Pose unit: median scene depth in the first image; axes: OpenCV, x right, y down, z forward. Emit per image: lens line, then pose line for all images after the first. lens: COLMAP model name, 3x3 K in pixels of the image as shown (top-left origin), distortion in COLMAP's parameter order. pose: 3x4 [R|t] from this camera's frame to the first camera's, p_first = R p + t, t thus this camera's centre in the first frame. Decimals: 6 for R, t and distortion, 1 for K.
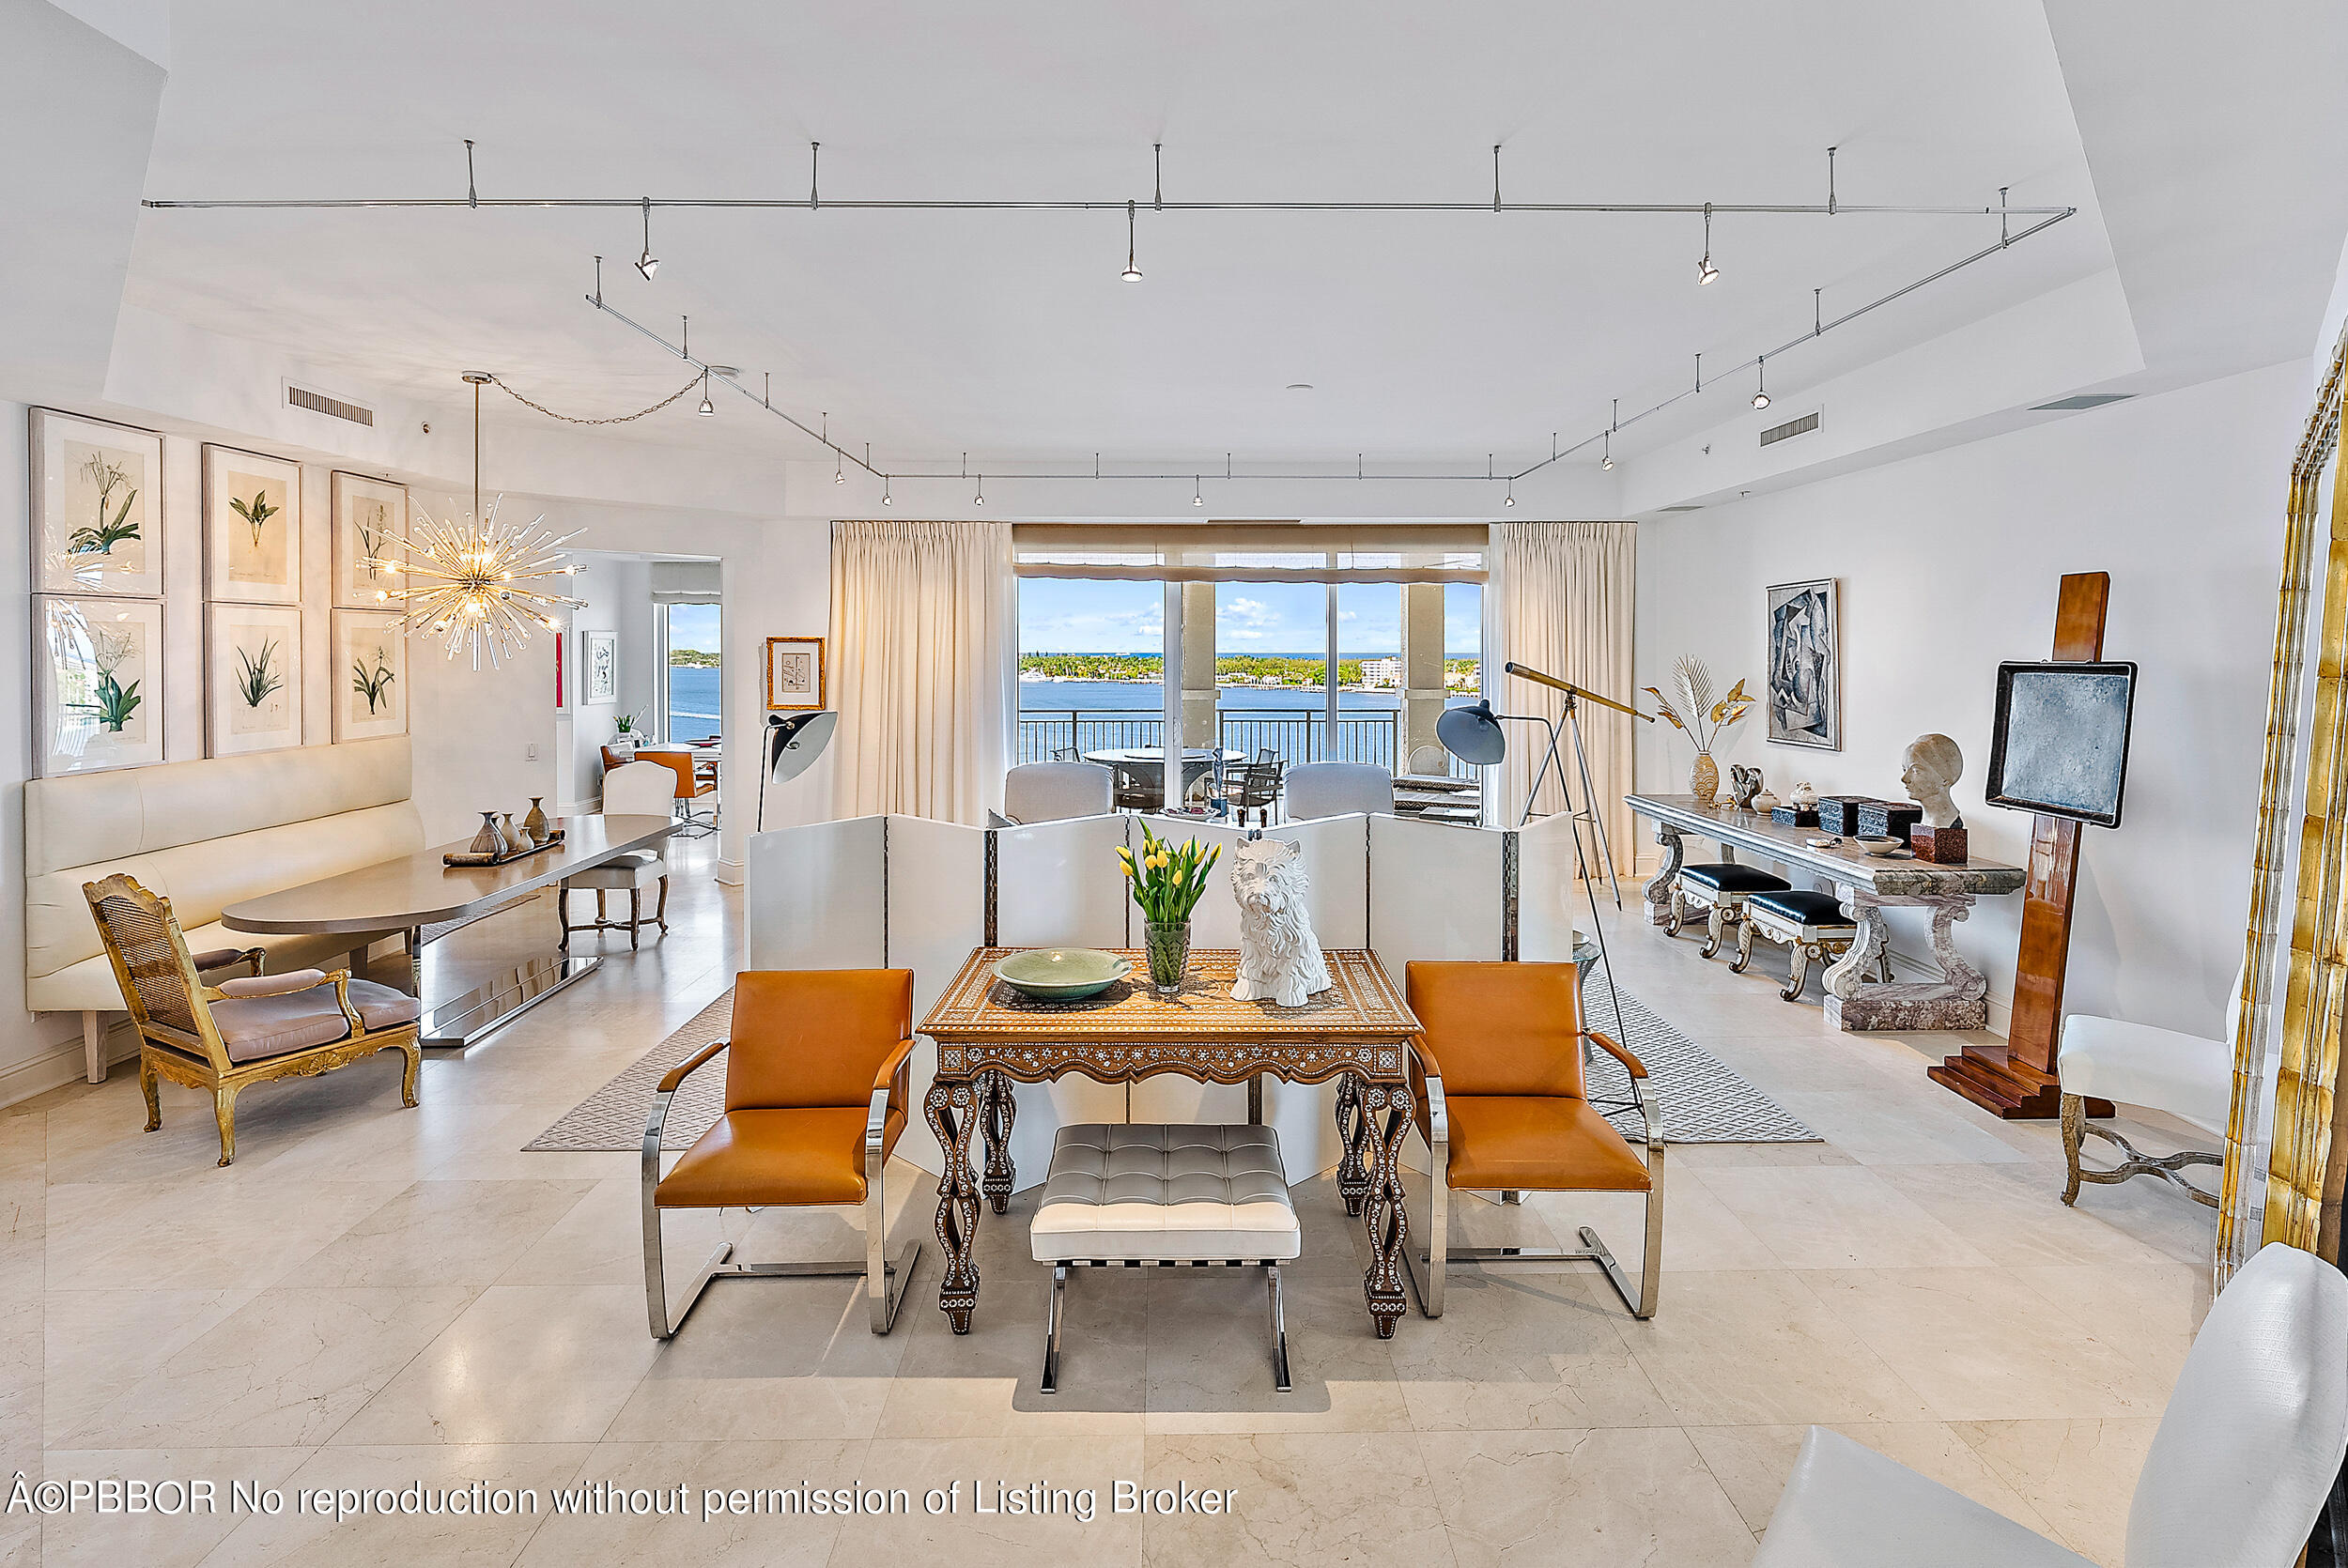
lens RADIAL K [[1079.7, 0, 1178.4], [0, 1079.7, 662.4], [0, 0, 1]] dist [-0.000924, -0.000262]
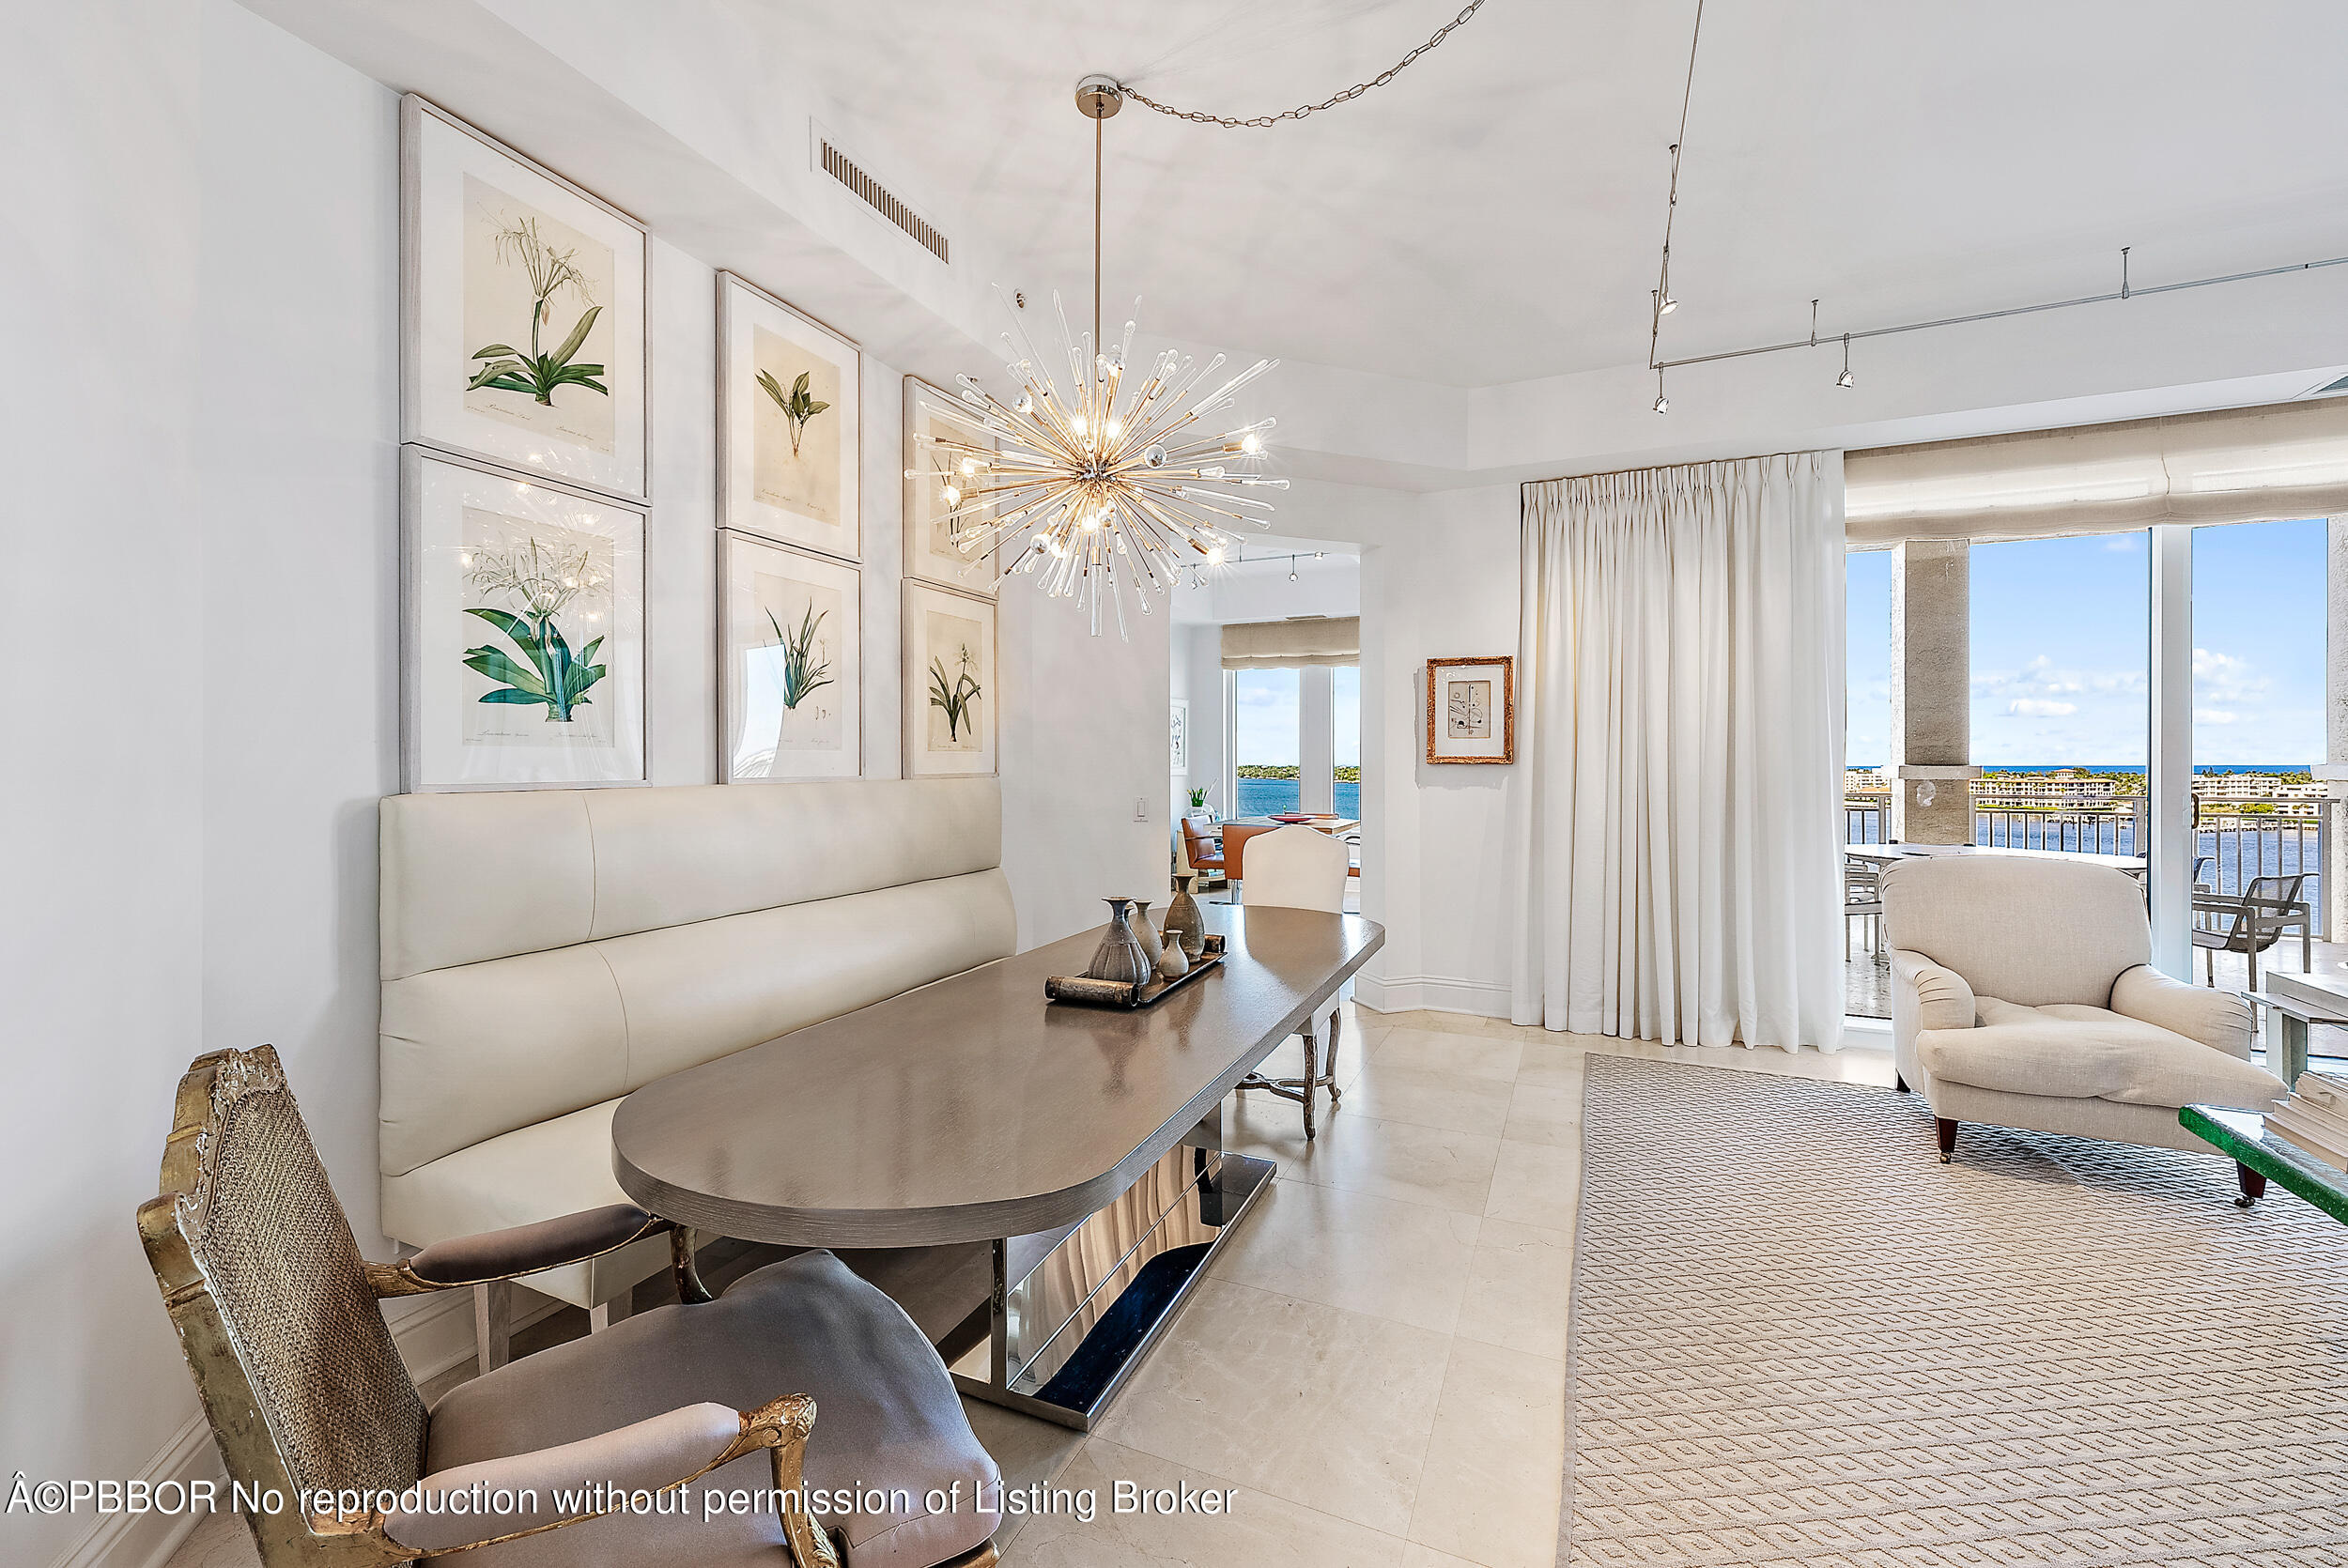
lens RADIAL K [[924.2, 0, 1180.3], [0, 924.2, 776.3], [0, 0, 1]] dist [-0.002059, -0.000189]
pose [[0.906496, 0.006288, -0.422167, -0.414725], [-0.004710, 0.999977, 0.004780, 0.075792], [0.422187, -0.002344, 0.906506, 0.595668]]
